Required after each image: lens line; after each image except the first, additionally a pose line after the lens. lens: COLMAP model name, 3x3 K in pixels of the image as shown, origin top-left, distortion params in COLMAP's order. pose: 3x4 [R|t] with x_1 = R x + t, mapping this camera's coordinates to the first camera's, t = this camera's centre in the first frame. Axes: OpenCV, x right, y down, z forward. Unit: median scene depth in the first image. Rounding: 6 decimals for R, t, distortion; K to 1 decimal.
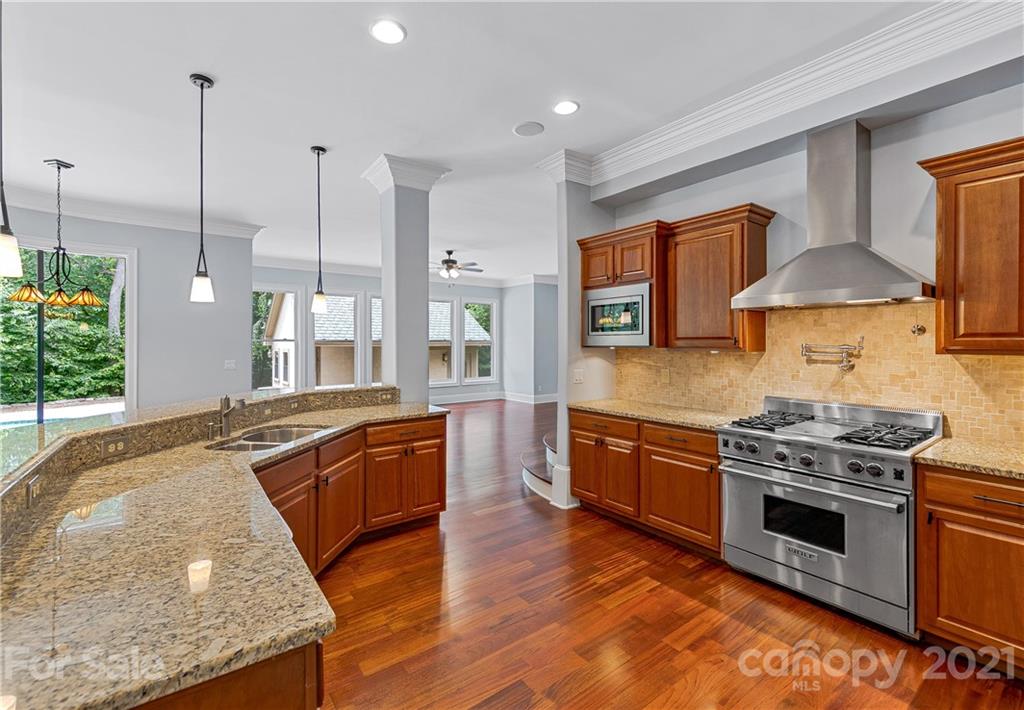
lens RADIAL K [[444.5, 0, 515.1], [0, 444.5, 339.2], [0, 0, 1]] dist [-0.000397, 0.000513]
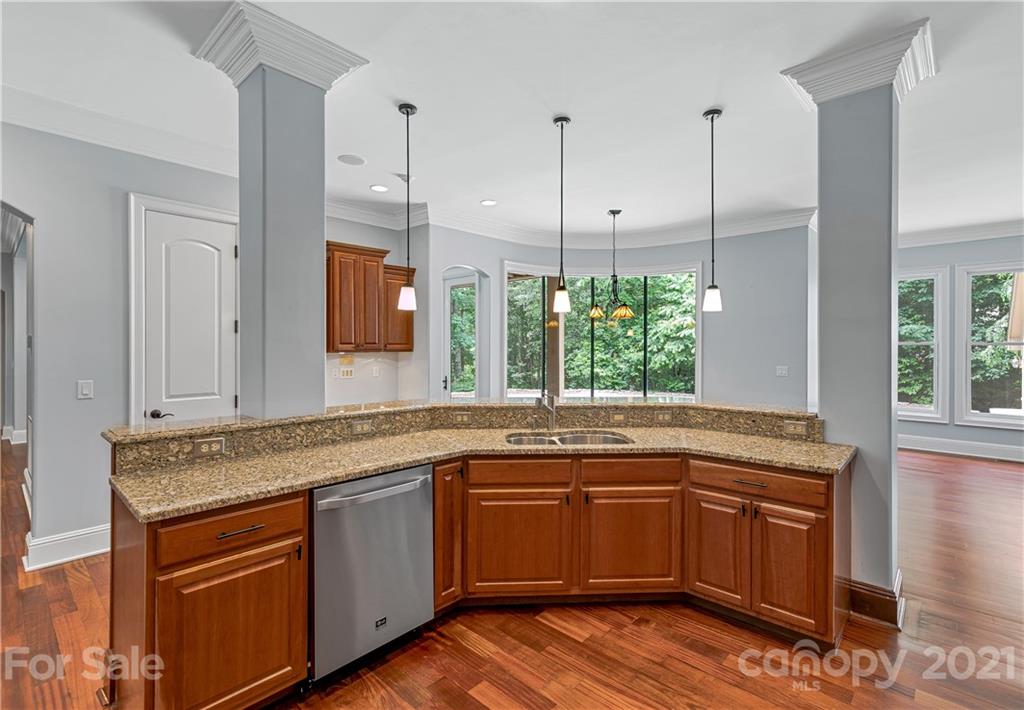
lens RADIAL K [[478.7, 0, 511.0], [0, 478.7, 349.7], [0, 0, 1]] dist [0.002355, 0.000830]
pose [[0.182106, 0.011624, -0.983210, 0.409050], [0.004200, 0.999912, 0.012600, -0.001855], [0.983270, -0.006424, 0.182042, 0.519580]]
